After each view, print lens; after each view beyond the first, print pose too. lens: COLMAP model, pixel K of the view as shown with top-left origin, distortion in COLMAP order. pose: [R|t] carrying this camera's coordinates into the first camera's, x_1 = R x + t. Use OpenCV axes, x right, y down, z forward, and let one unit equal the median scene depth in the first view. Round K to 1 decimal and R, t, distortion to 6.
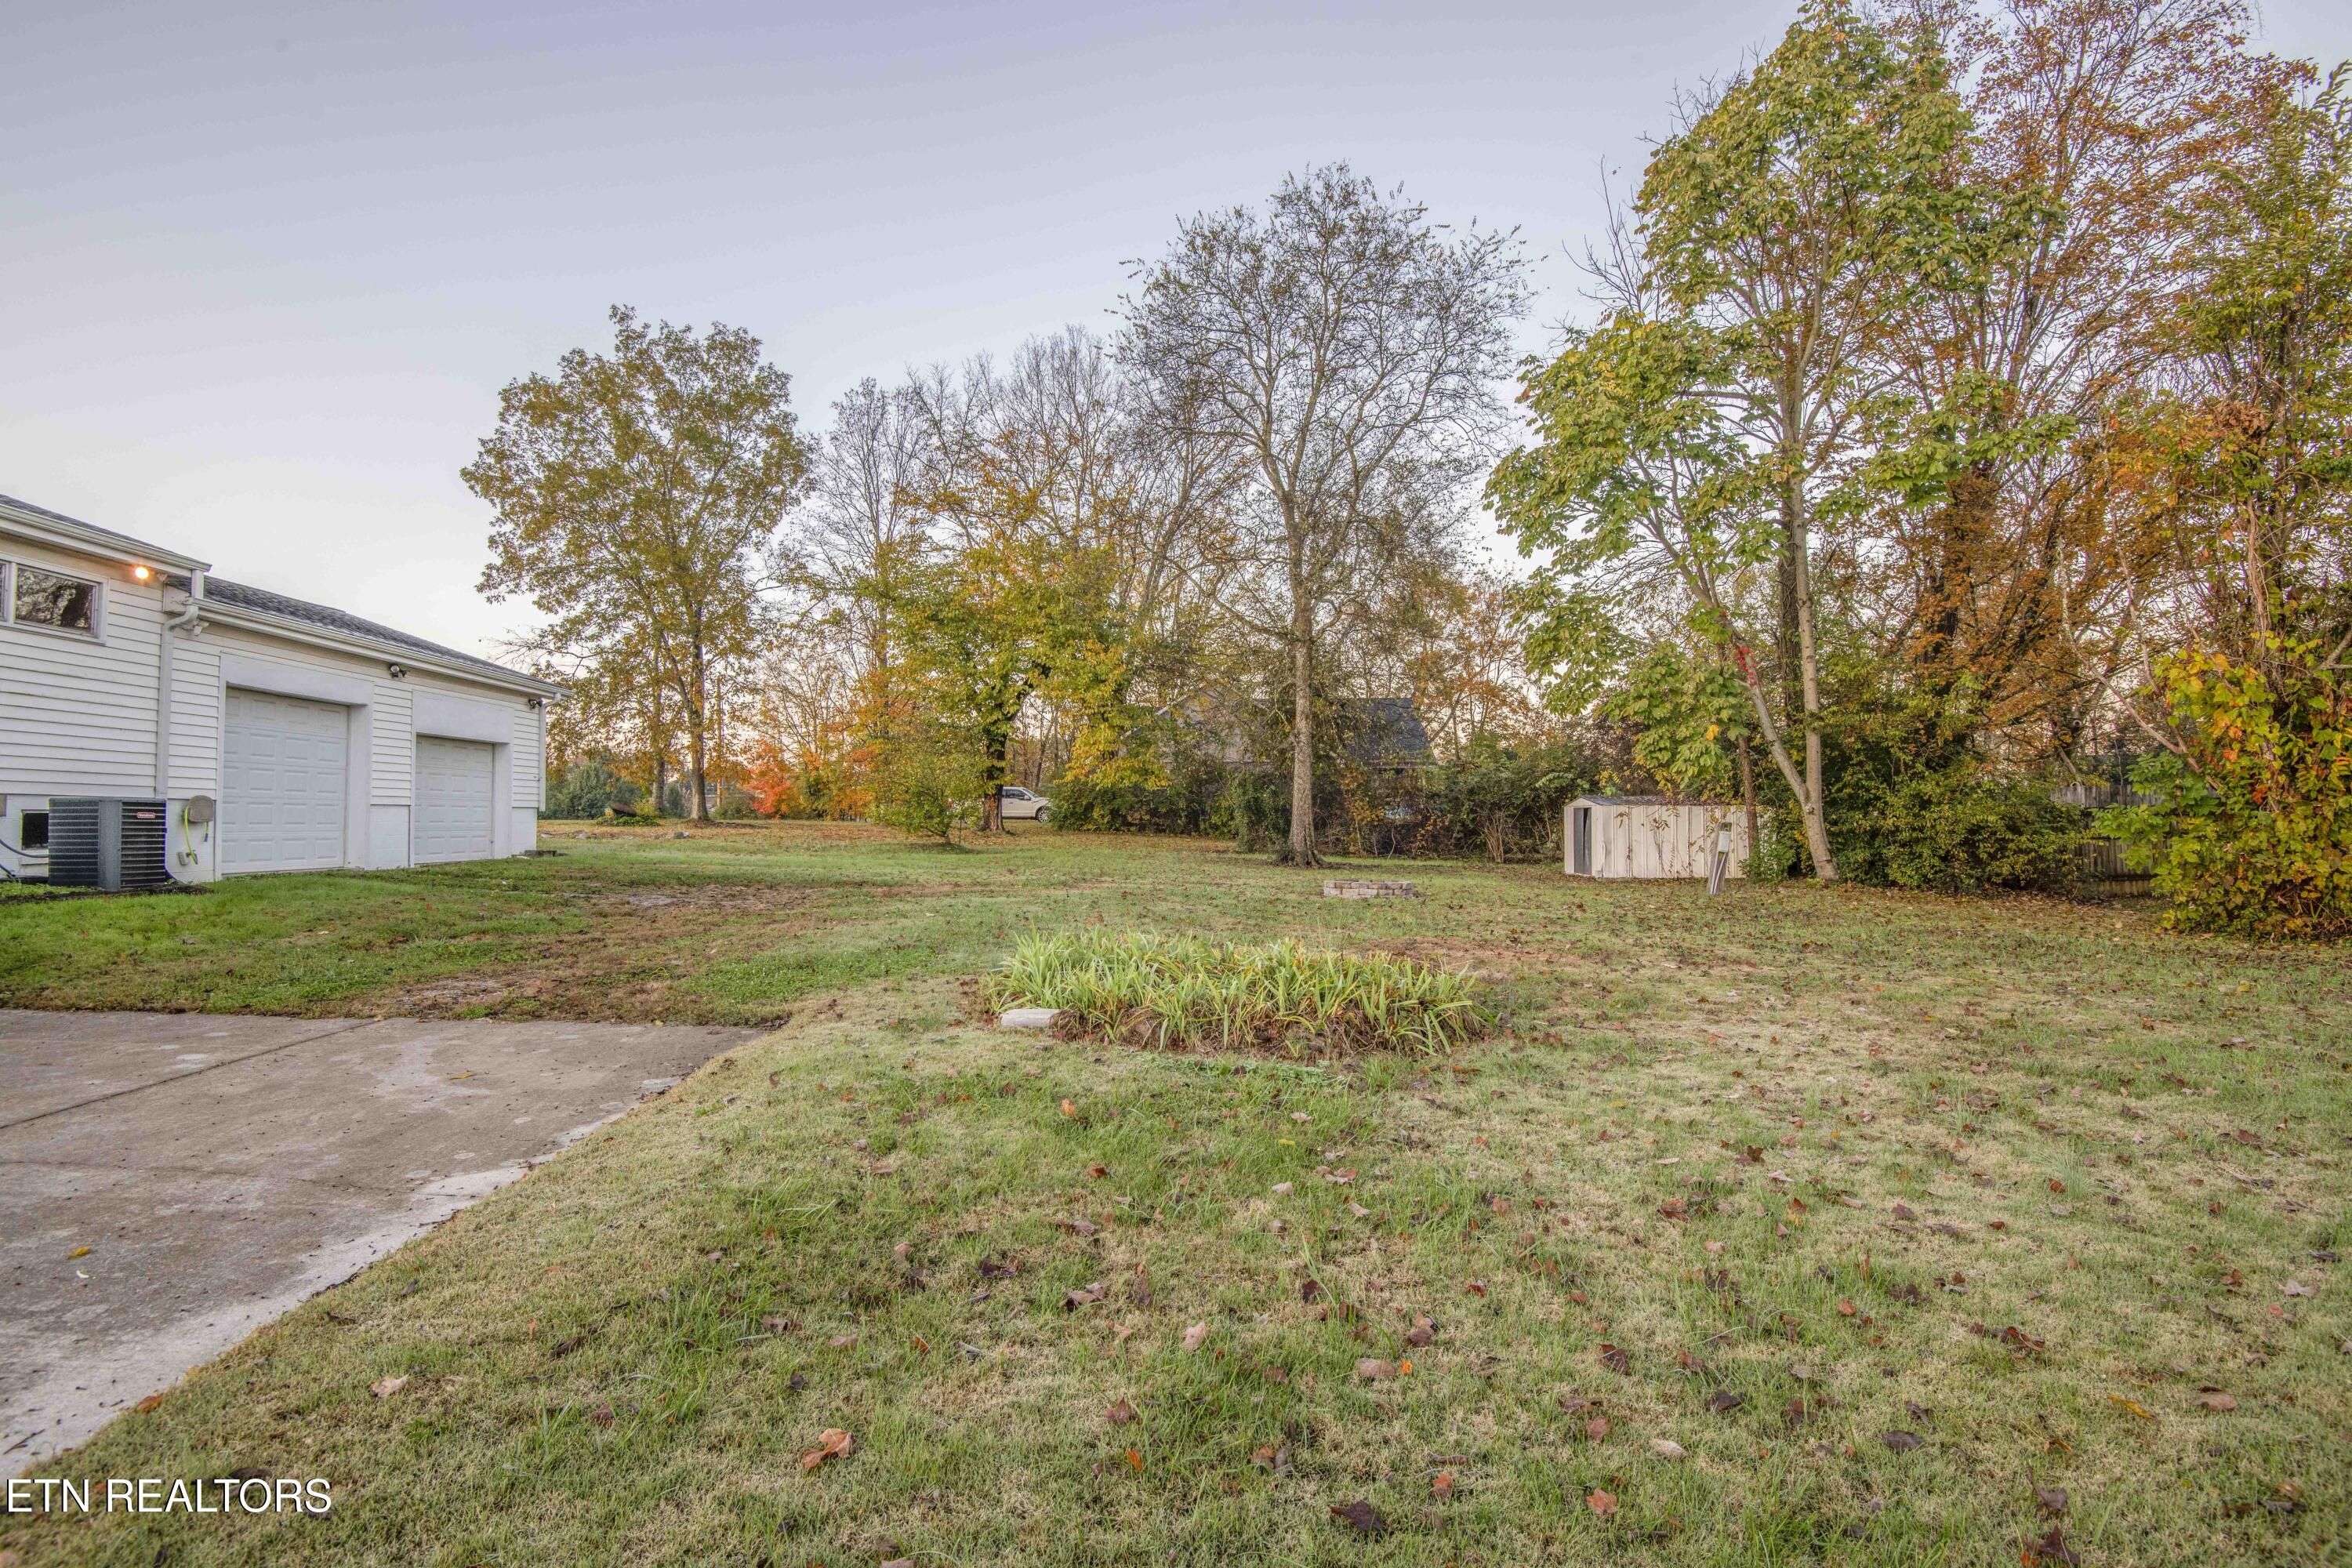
lens RADIAL K [[1073.7, 0, 1222.2], [0, 1073.7, 808.2], [0, 0, 1]] dist [-0.062981, -0.000581]
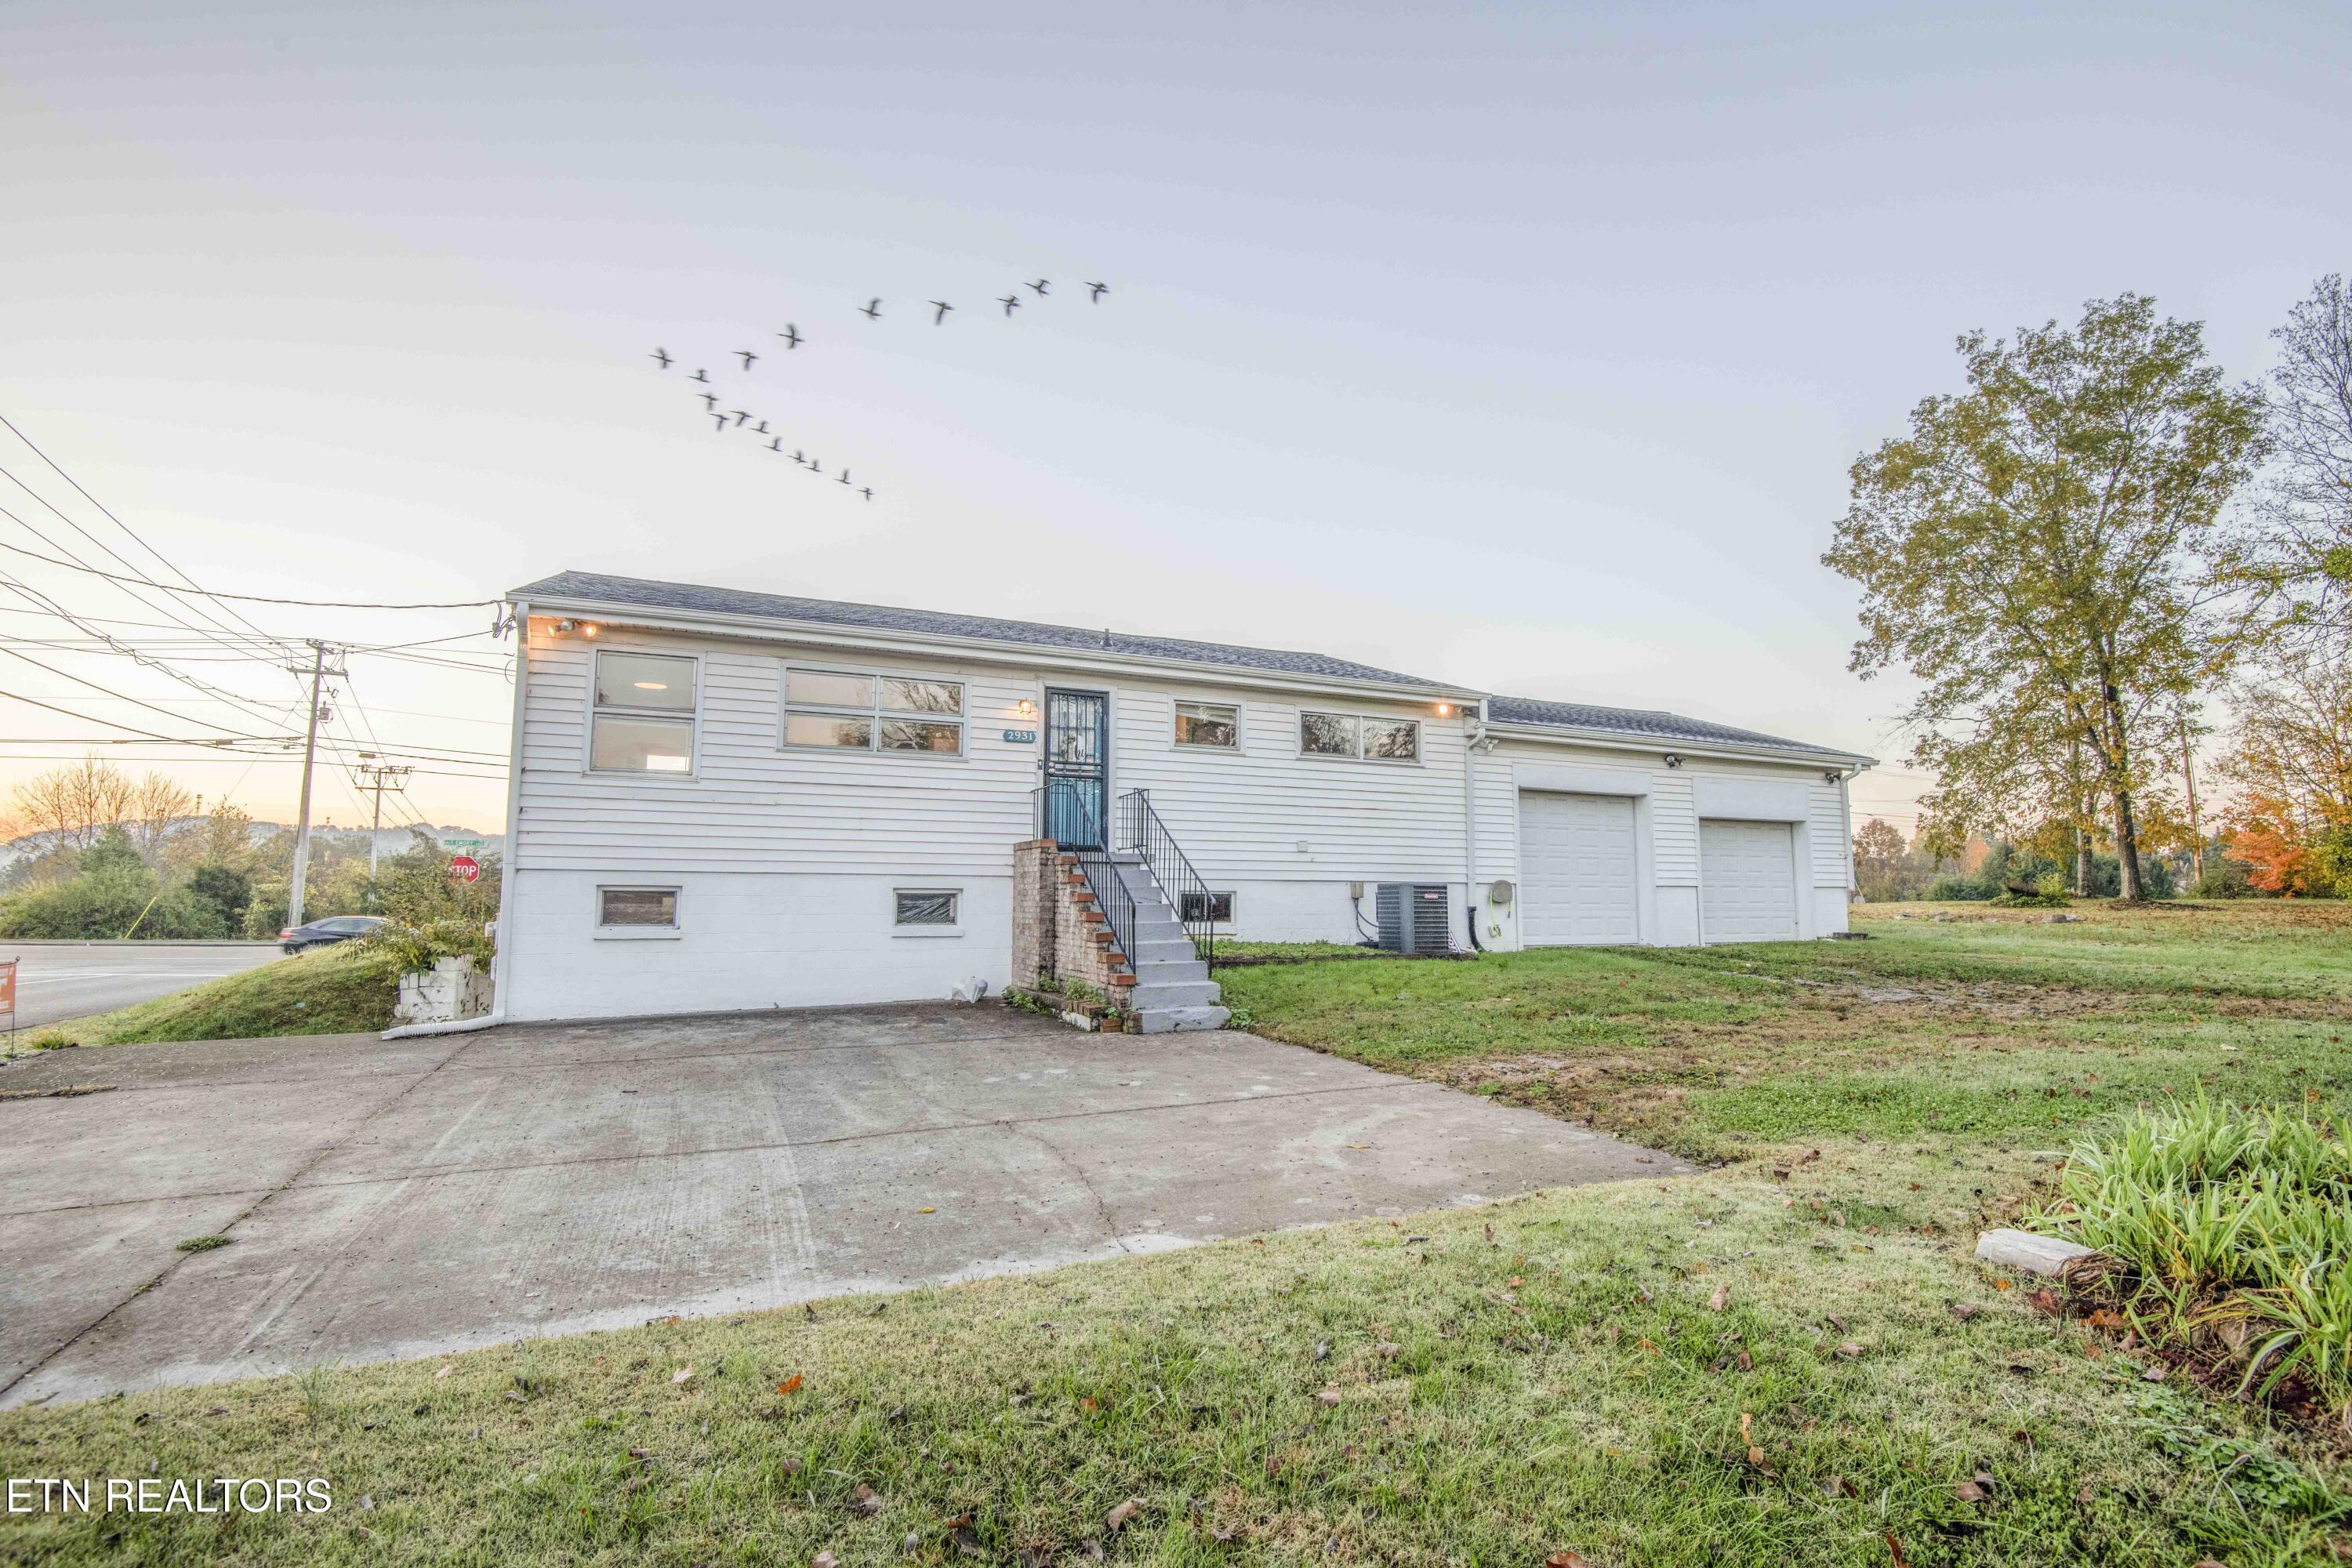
lens RADIAL K [[1105.7, 0, 1228.8], [0, 1105.7, 776.9], [0, 0, 1]] dist [-0.015504, -0.012323]
pose [[0.356780, -0.105626, -0.928198, 0.038141], [0.010197, 0.993969, -0.109191, 0.001633], [0.934133, 0.029492, 0.355705, 0.063839]]
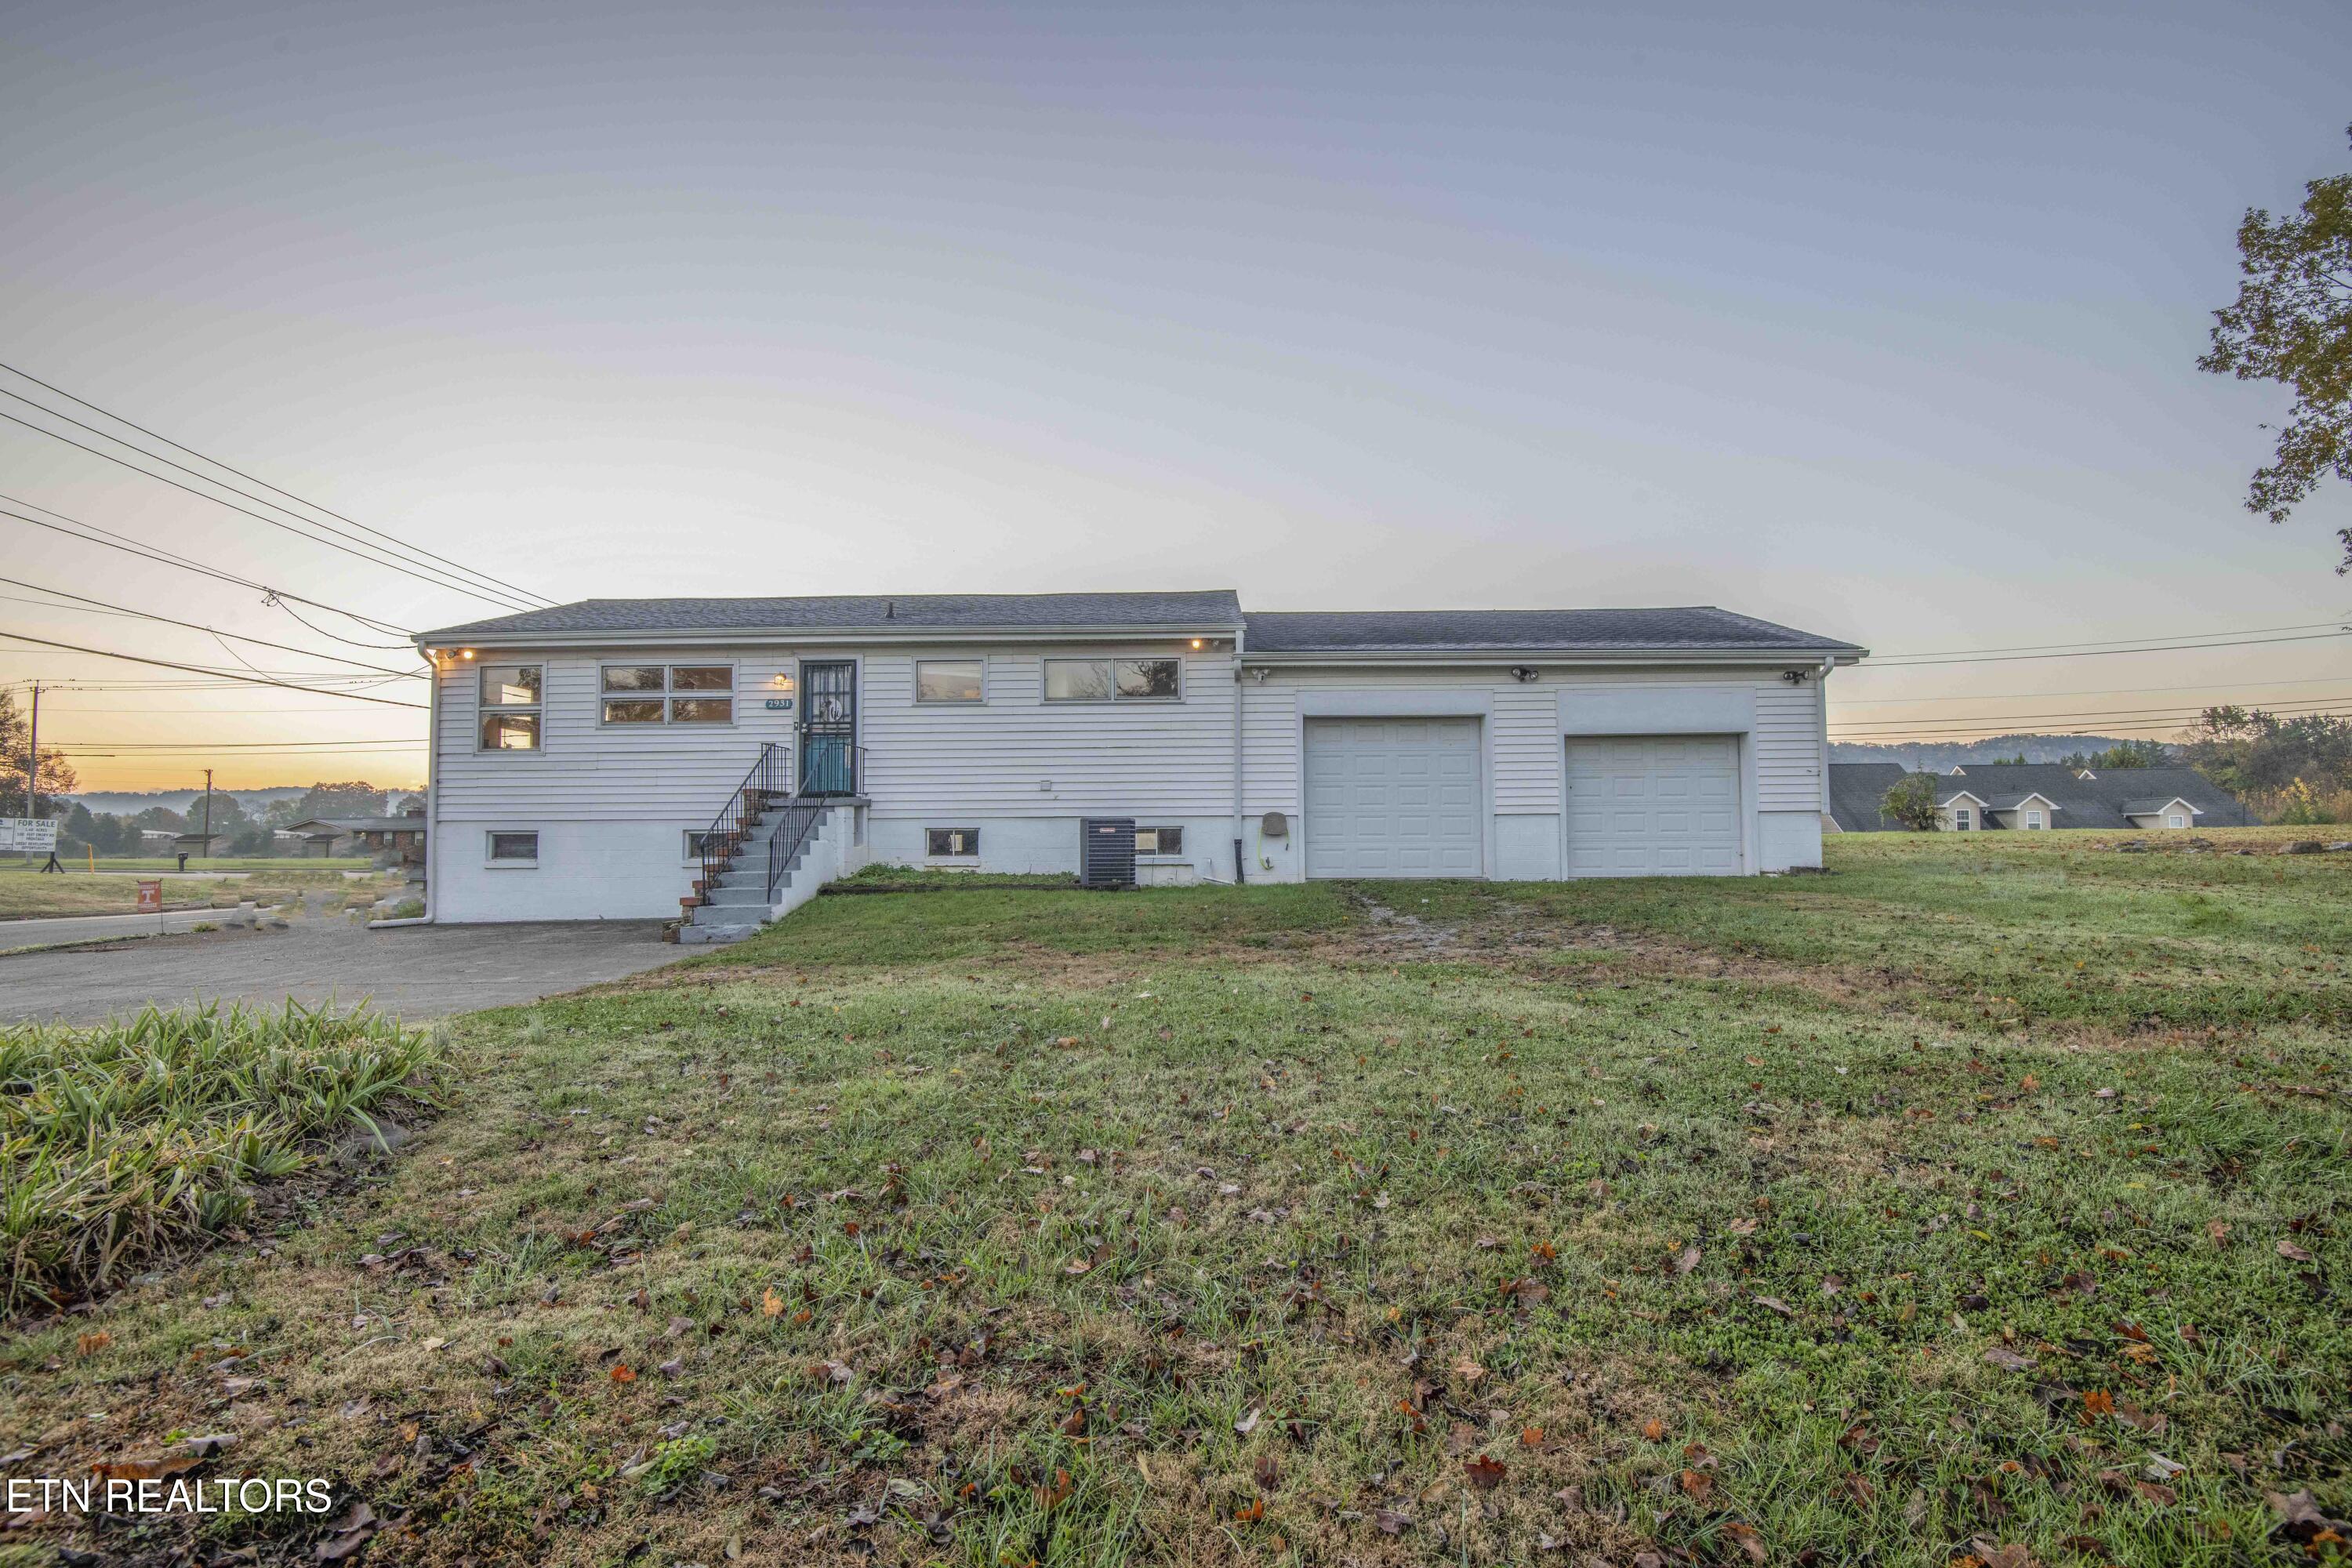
lens RADIAL K [[1105.7, 0, 1228.8], [0, 1105.7, 776.9], [0, 0, 1]] dist [-0.015504, -0.012323]
pose [[-0.093965, -0.053082, -0.994159, 0.093996], [0.021360, 0.998240, -0.055319, 0.005082], [0.995346, -0.026433, -0.092666, 0.327624]]
